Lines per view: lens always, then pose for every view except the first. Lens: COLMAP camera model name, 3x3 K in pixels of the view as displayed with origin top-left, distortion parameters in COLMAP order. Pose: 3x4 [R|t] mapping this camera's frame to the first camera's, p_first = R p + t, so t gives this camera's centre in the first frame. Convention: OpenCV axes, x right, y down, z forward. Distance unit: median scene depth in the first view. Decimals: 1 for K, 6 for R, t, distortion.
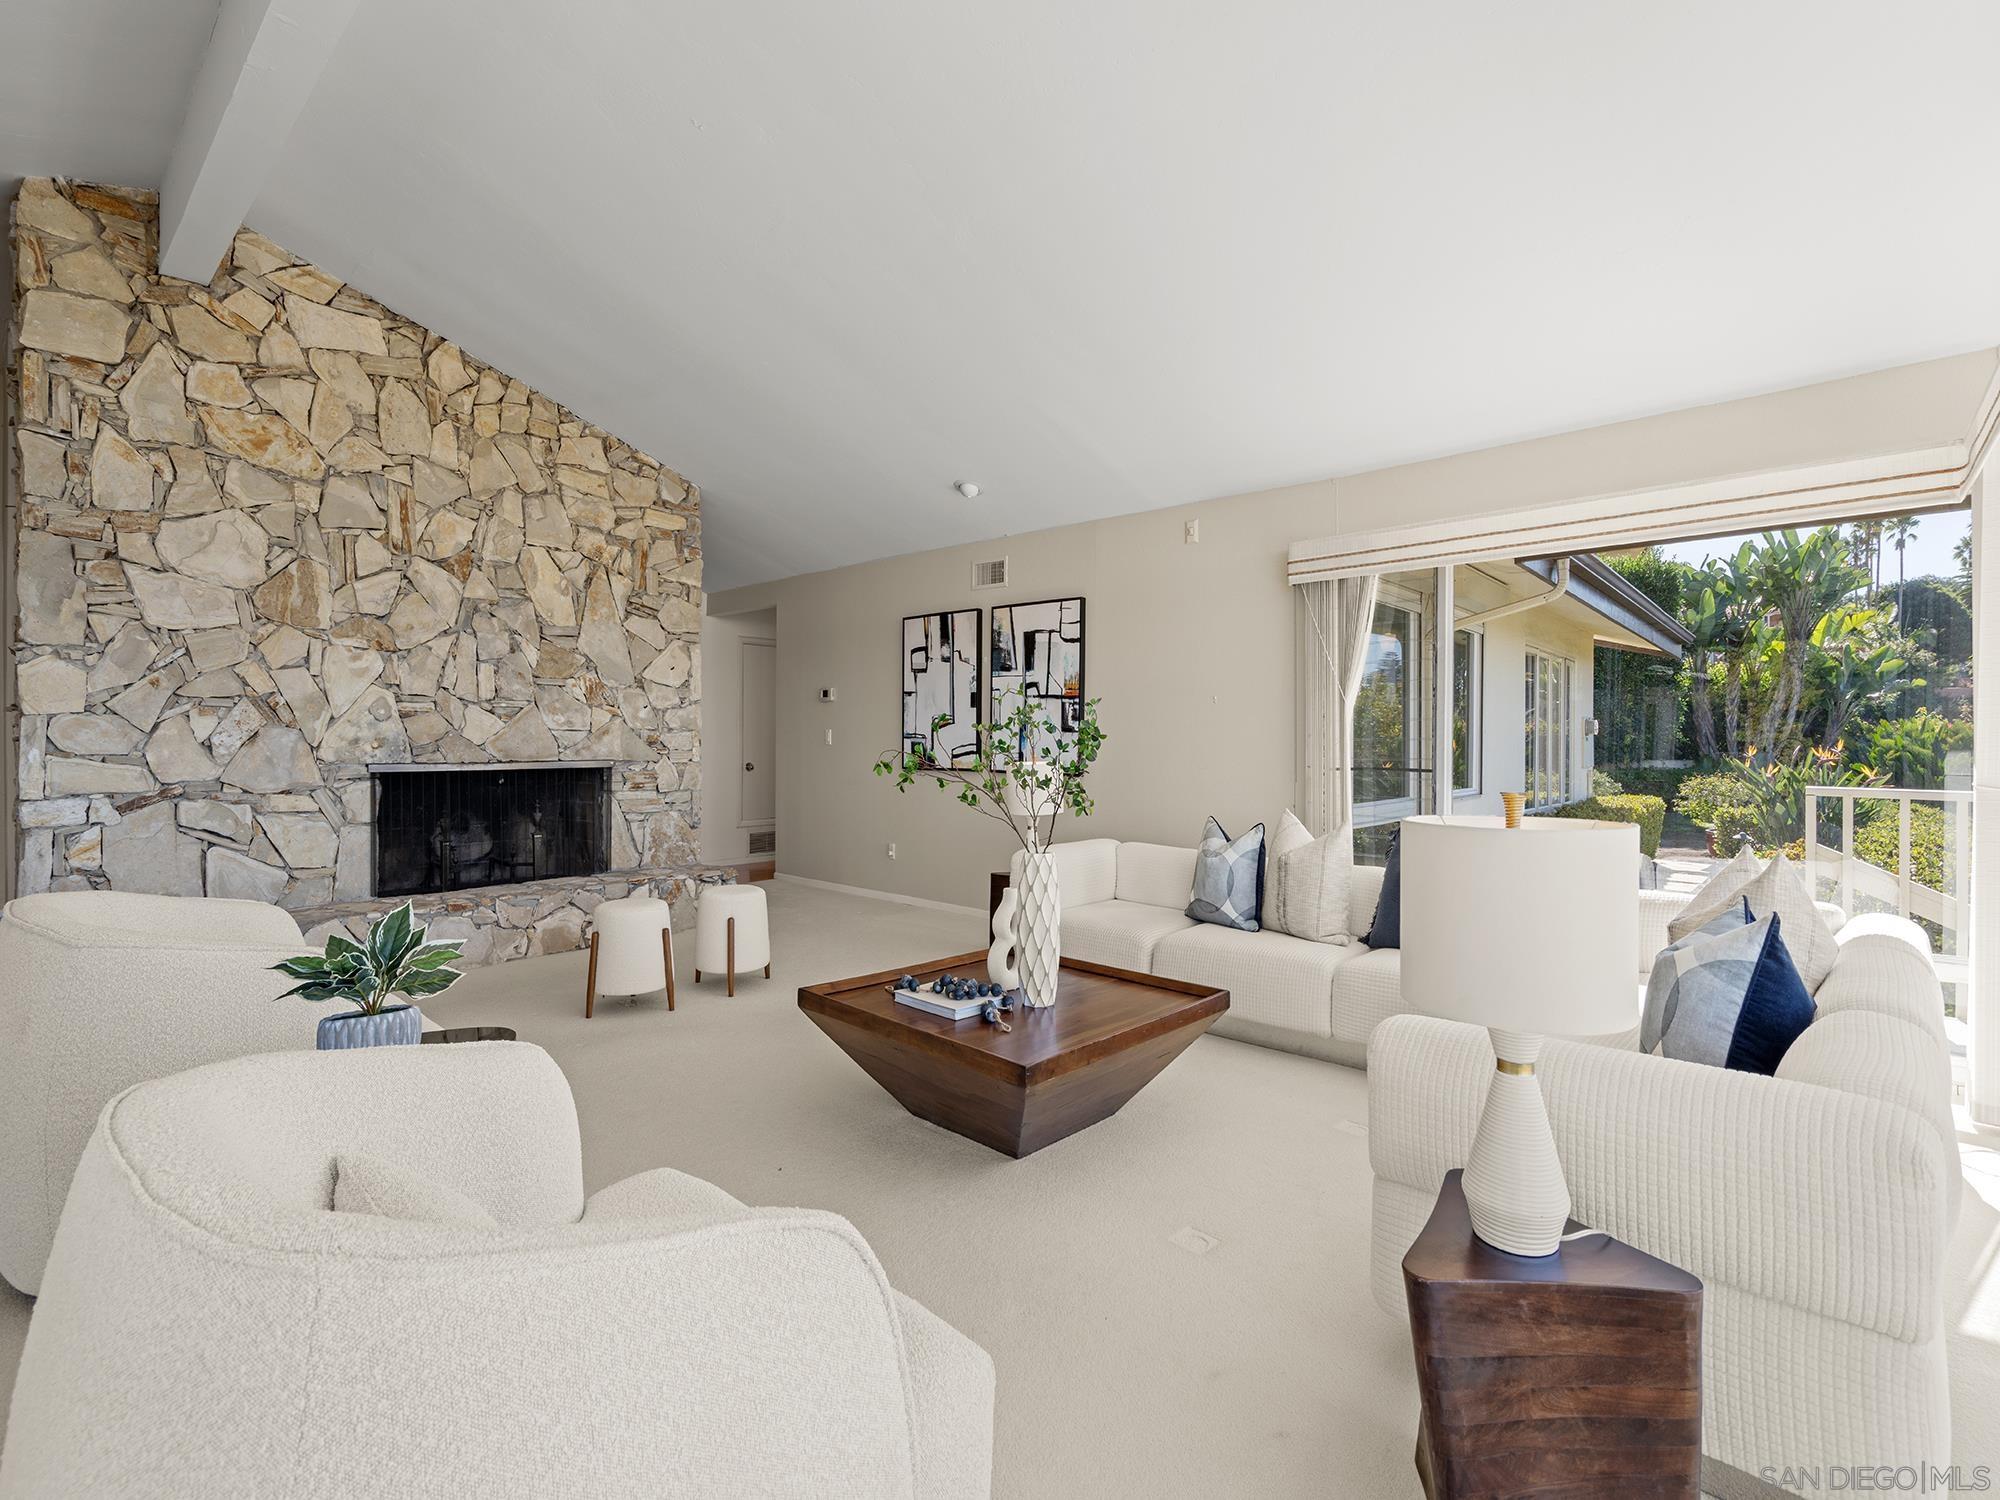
lens RADIAL K [[922.2, 0, 1001.2], [0, 922.2, 744.1], [0, 0, 1]] dist [-0.002330, 0.001673]
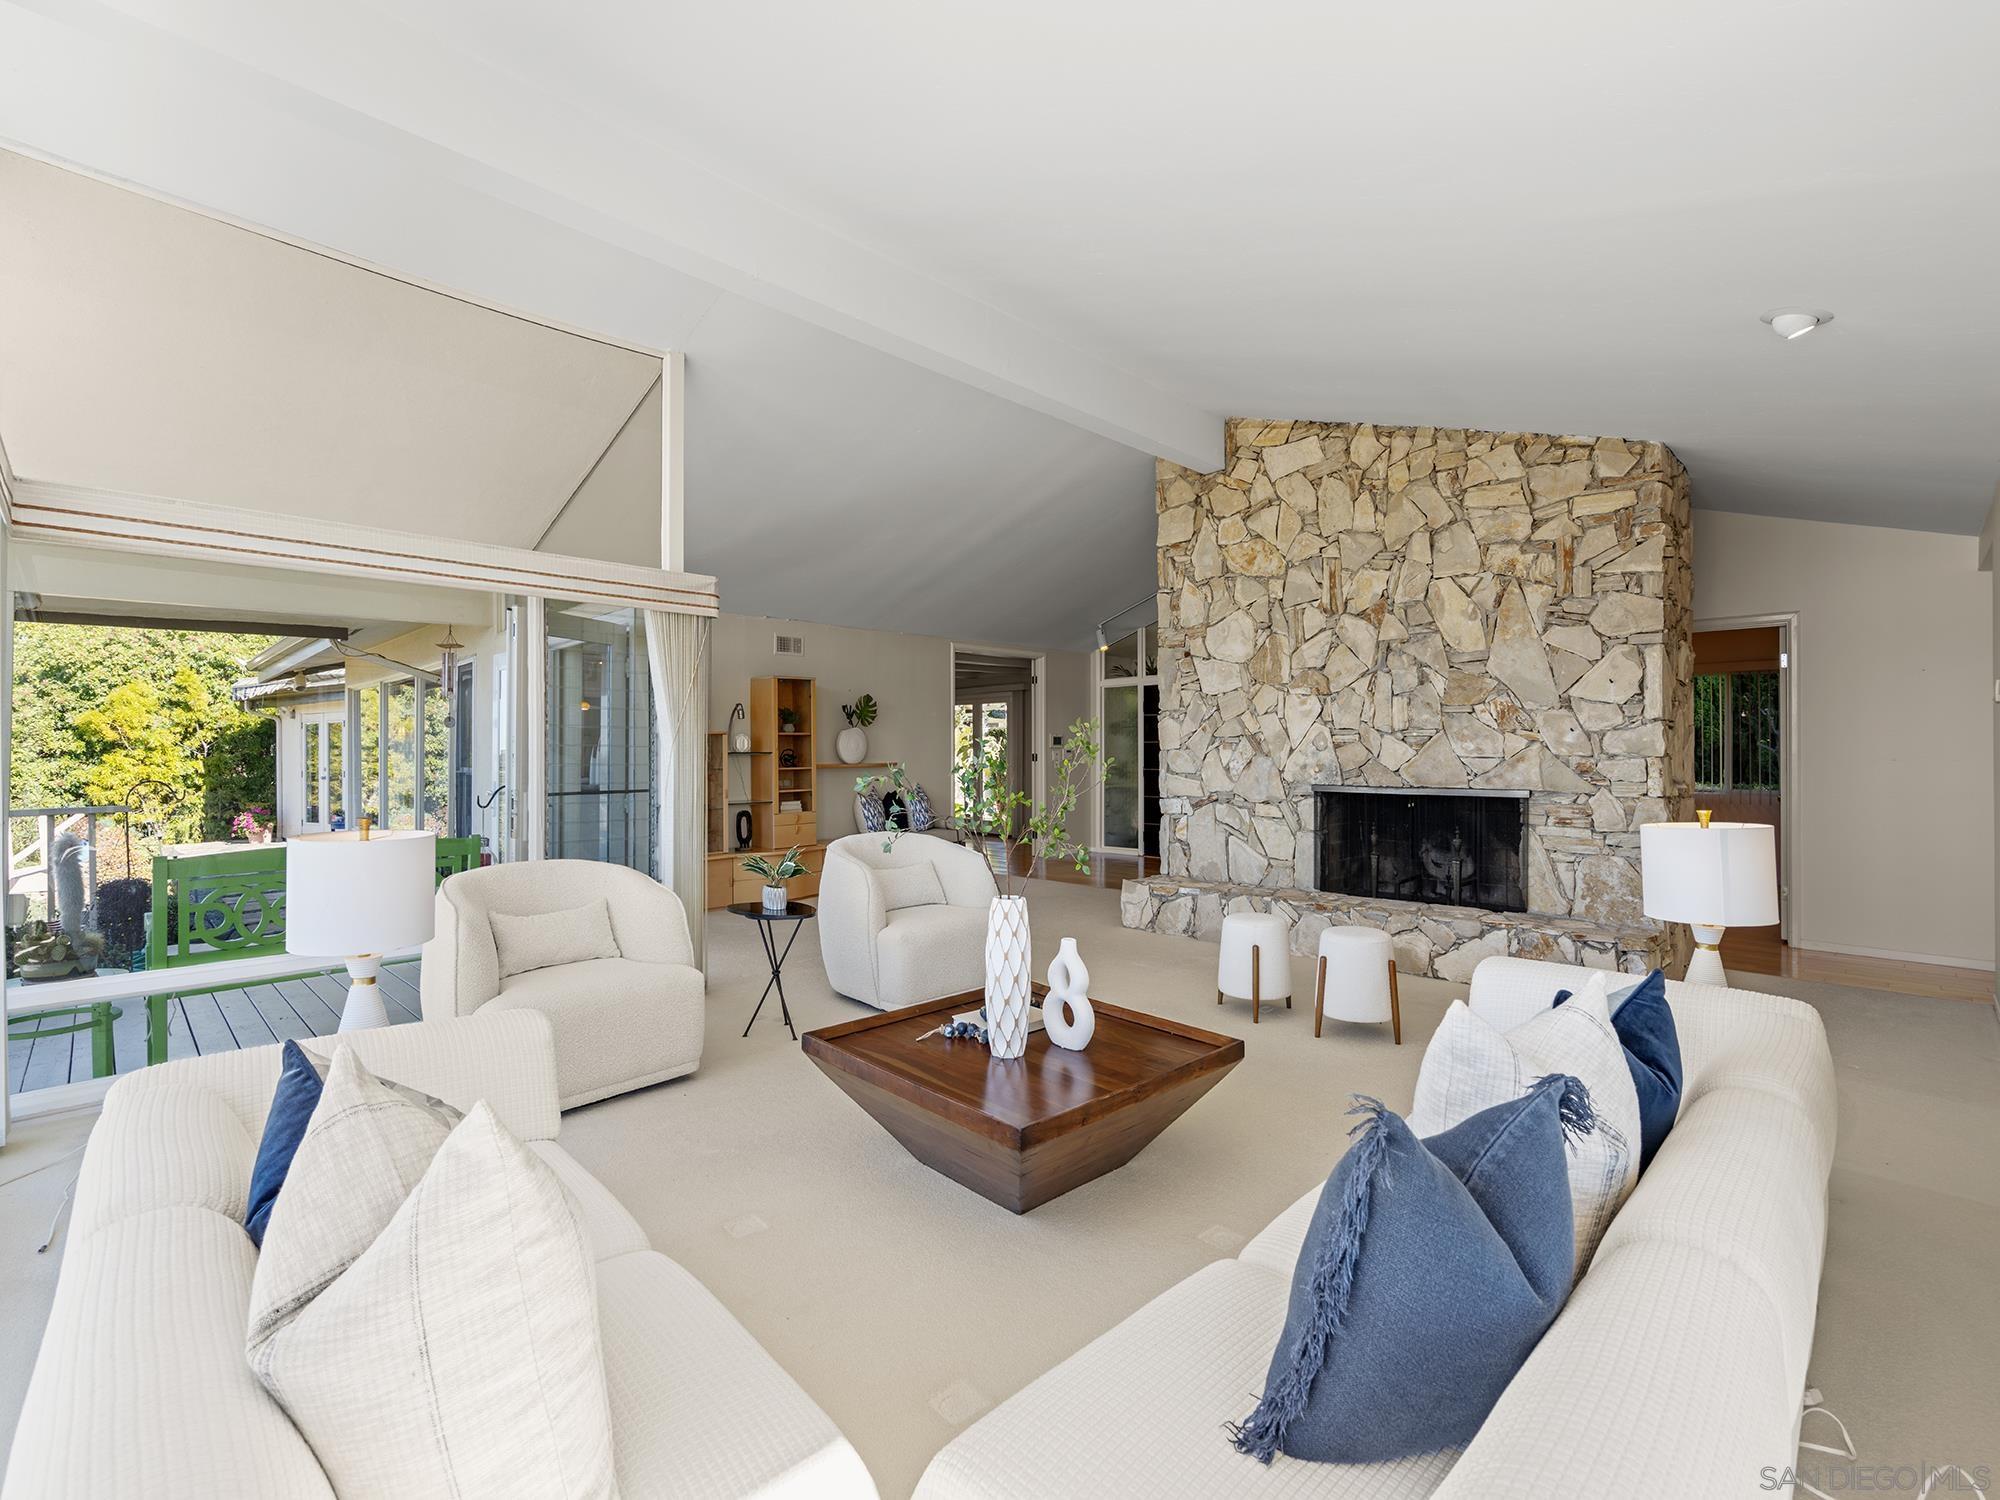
lens RADIAL K [[922.2, 0, 1001.0], [0, 922.2, 746.8], [0, 0, 1]] dist [-0.002330, 0.001673]
pose [[-0.059274, -0.005826, -0.998225, 0.588459], [-0.002732, 0.999980, -0.005674, -0.021413], [0.998238, 0.002391, -0.059289, 0.614423]]
